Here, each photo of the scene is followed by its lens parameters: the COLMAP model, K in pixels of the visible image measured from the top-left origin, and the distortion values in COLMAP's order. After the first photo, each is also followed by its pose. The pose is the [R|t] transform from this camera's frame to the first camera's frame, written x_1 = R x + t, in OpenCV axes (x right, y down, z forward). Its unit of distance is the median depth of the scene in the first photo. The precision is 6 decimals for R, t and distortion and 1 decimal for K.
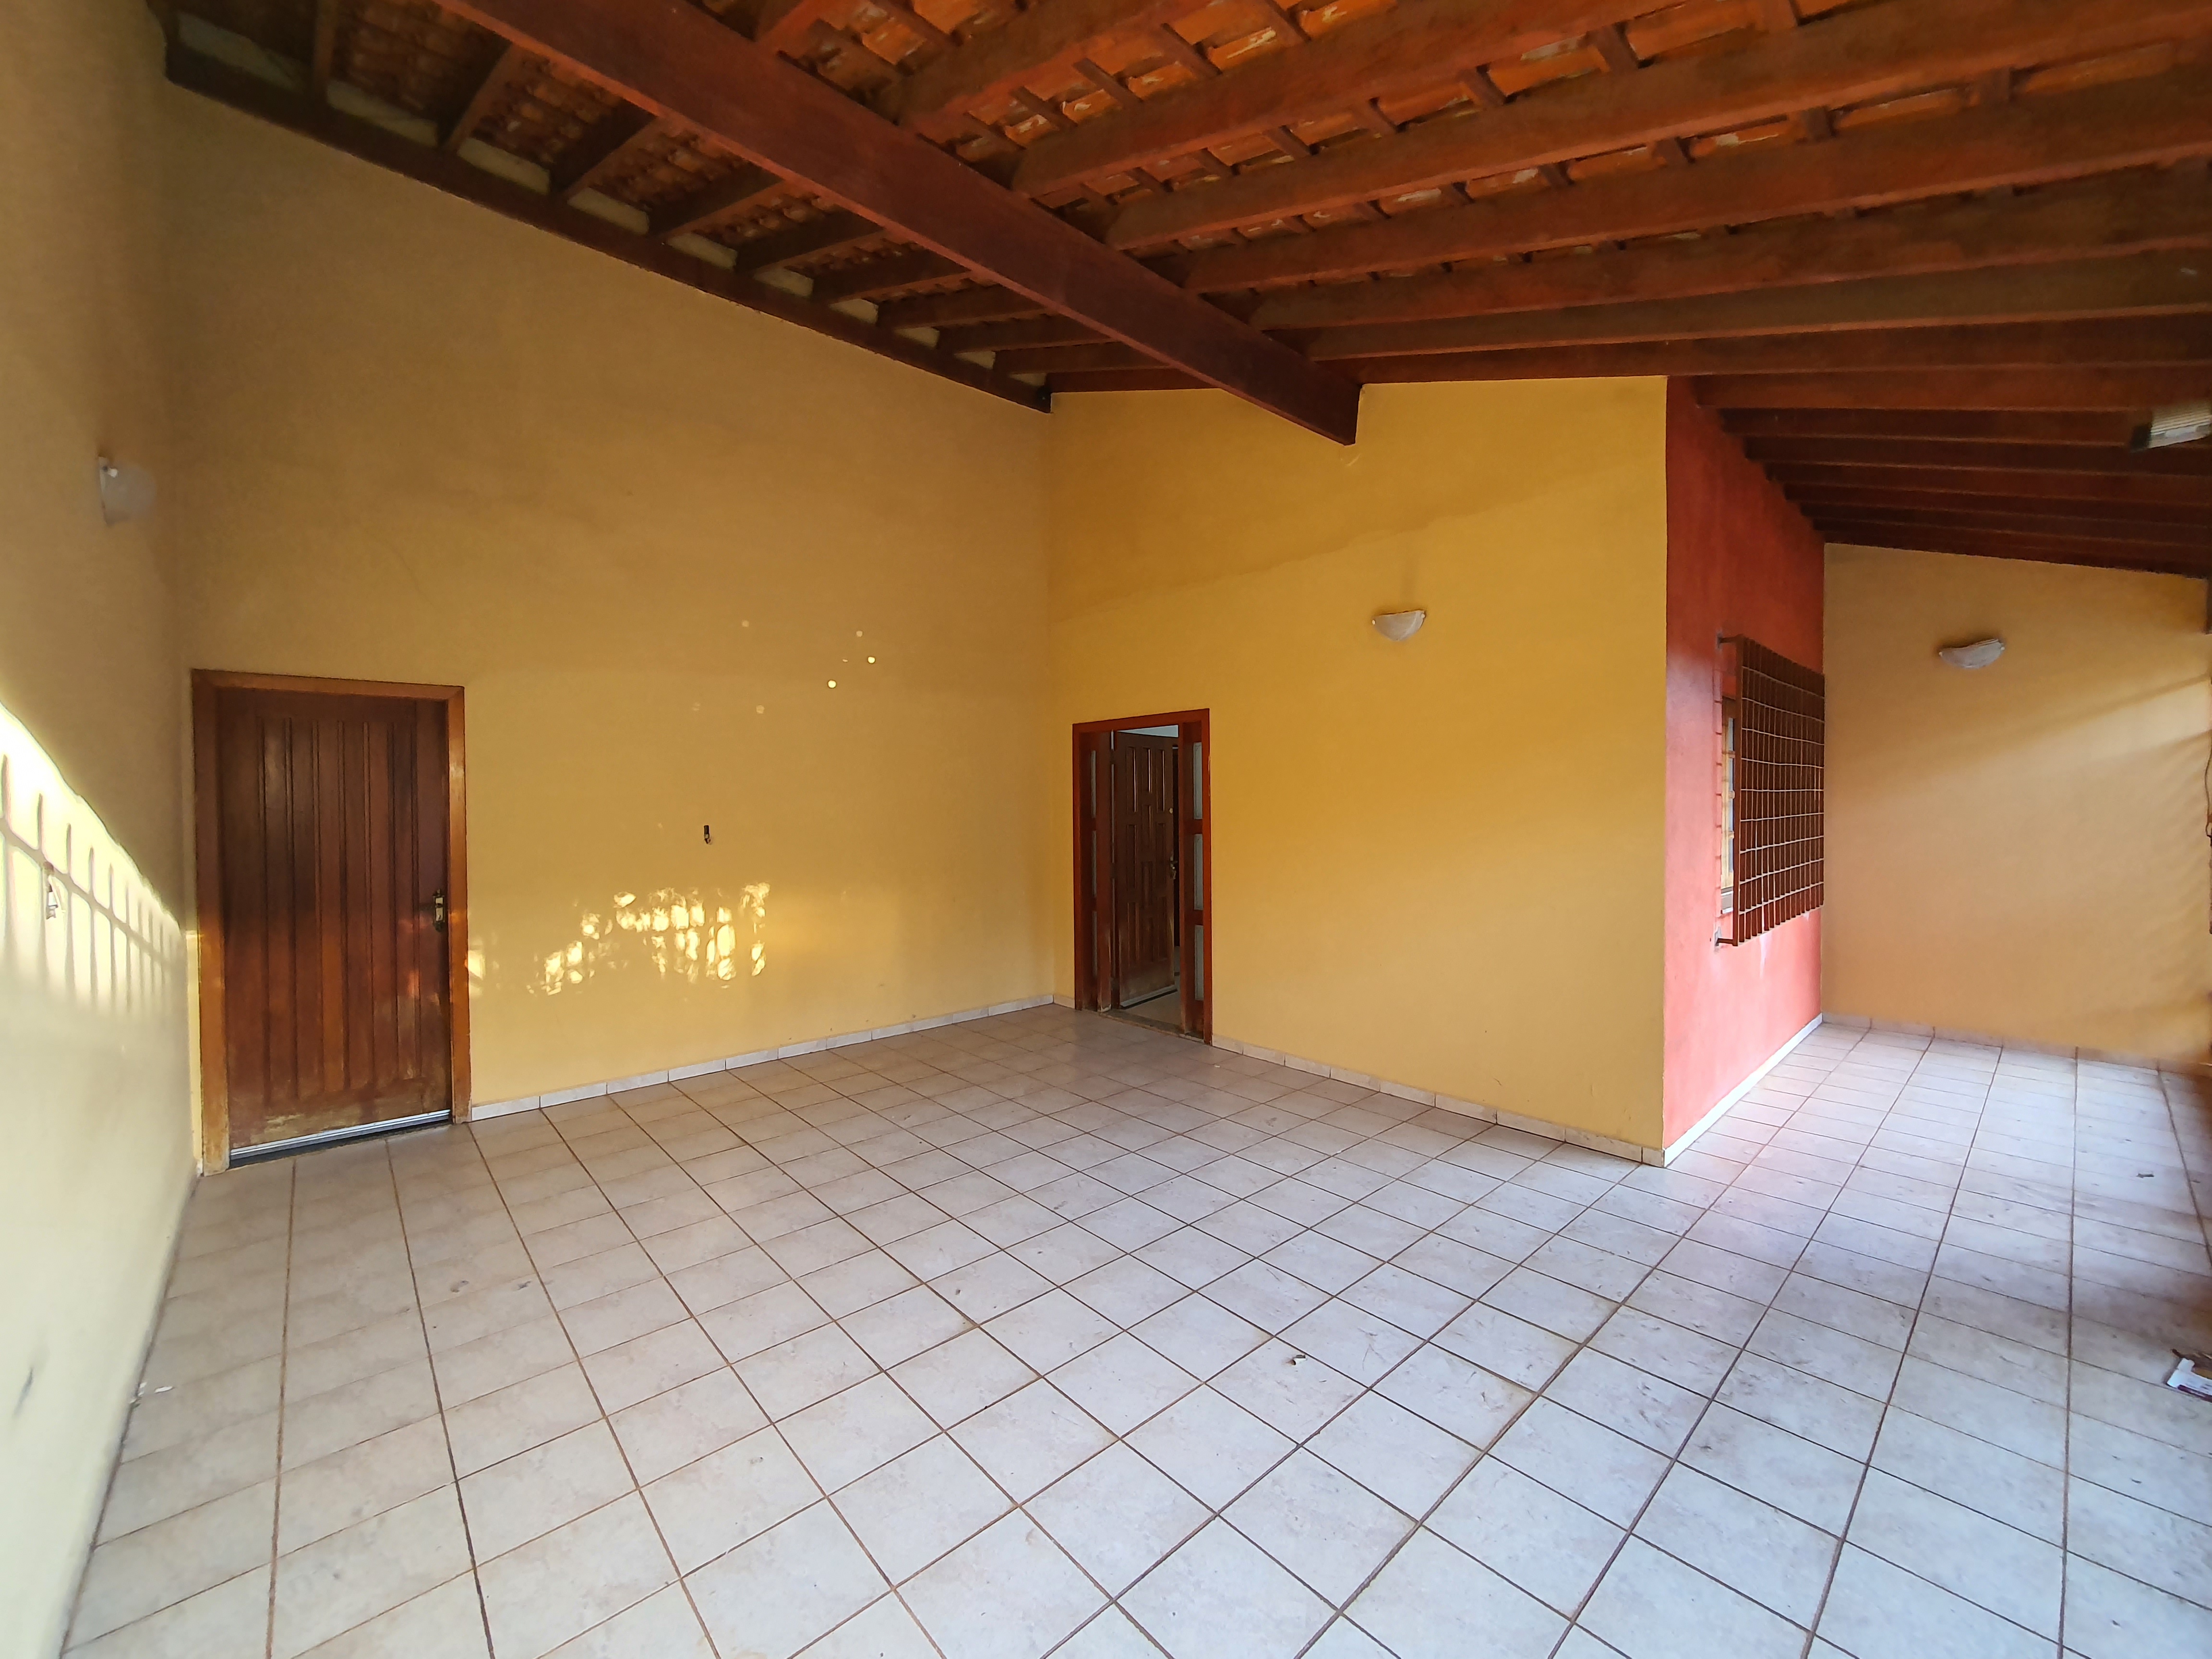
lens RADIAL K [[878.0, 0, 1093.8], [0, 878.0, 813.8], [0, 0, 1]] dist [-0.000863, -0.000029]
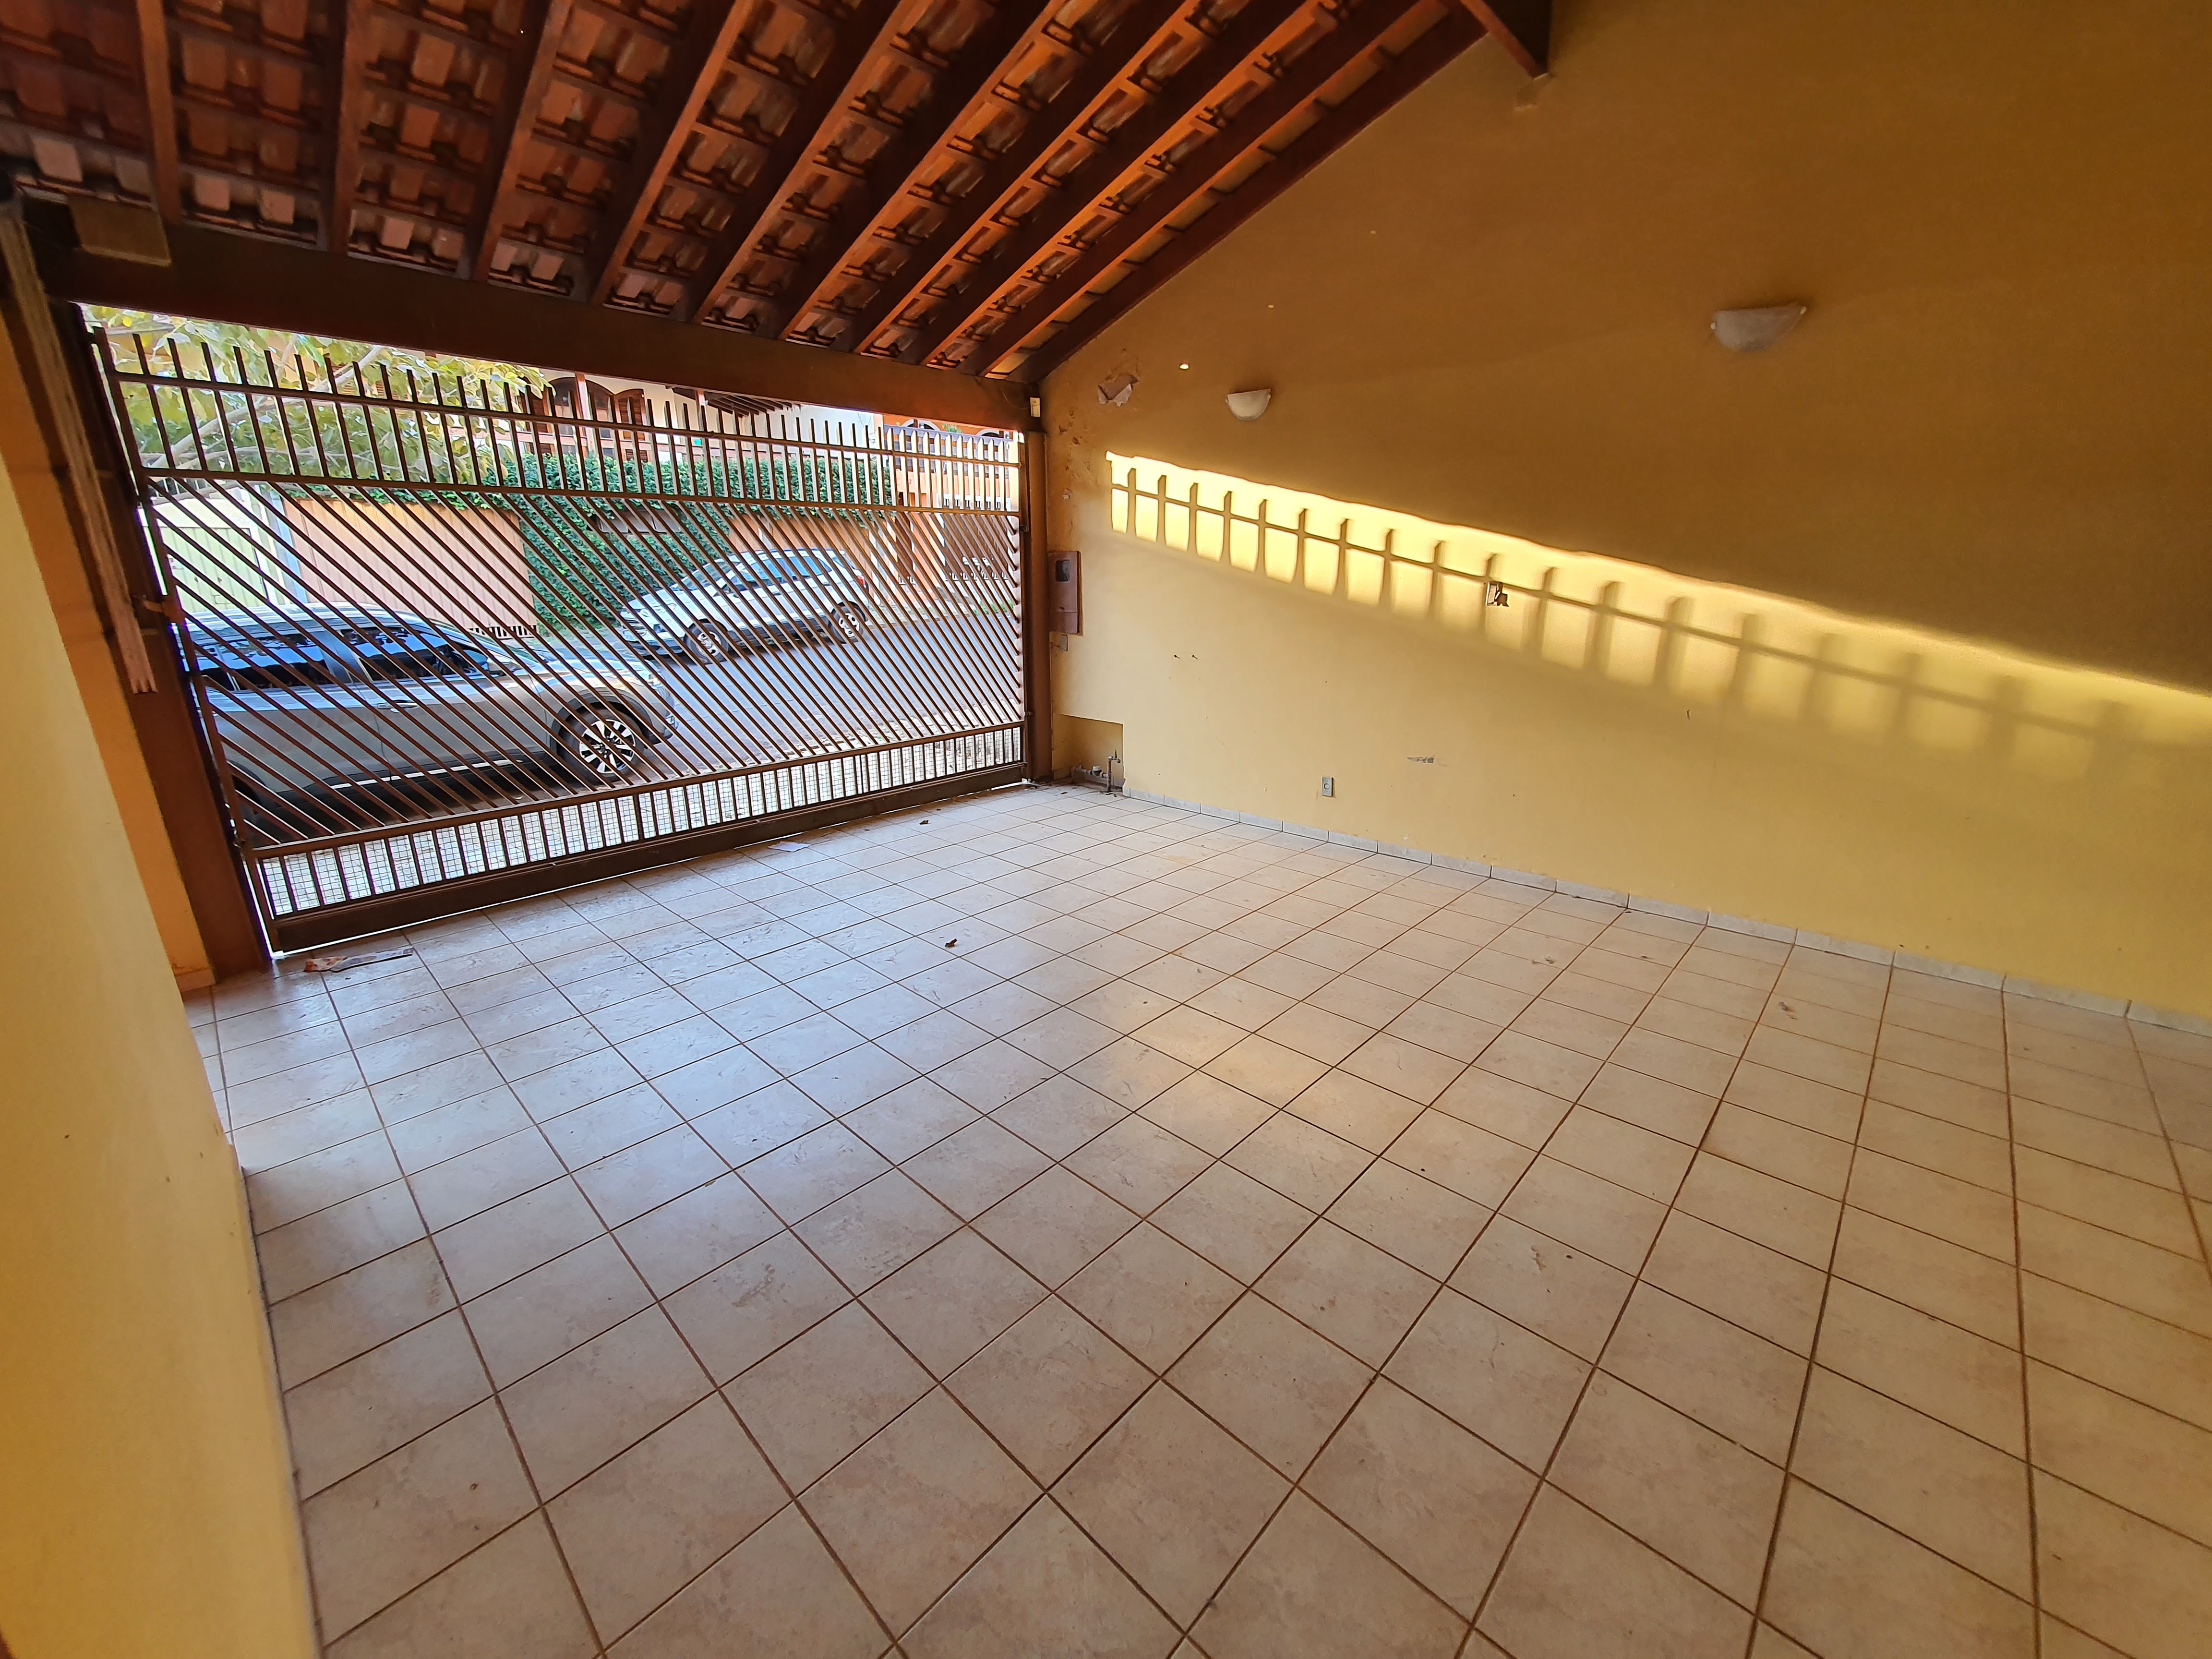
lens RADIAL K [[878.0, 0, 1093.8], [0, 878.0, 813.8], [0, 0, 1]] dist [-0.000863, -0.000029]
pose [[-0.996597, 0.039237, -0.072496, 0.048714], [0.016049, 0.954979, 0.296241, -0.023241], [0.080856, 0.294069, -0.952358, 1.352126]]
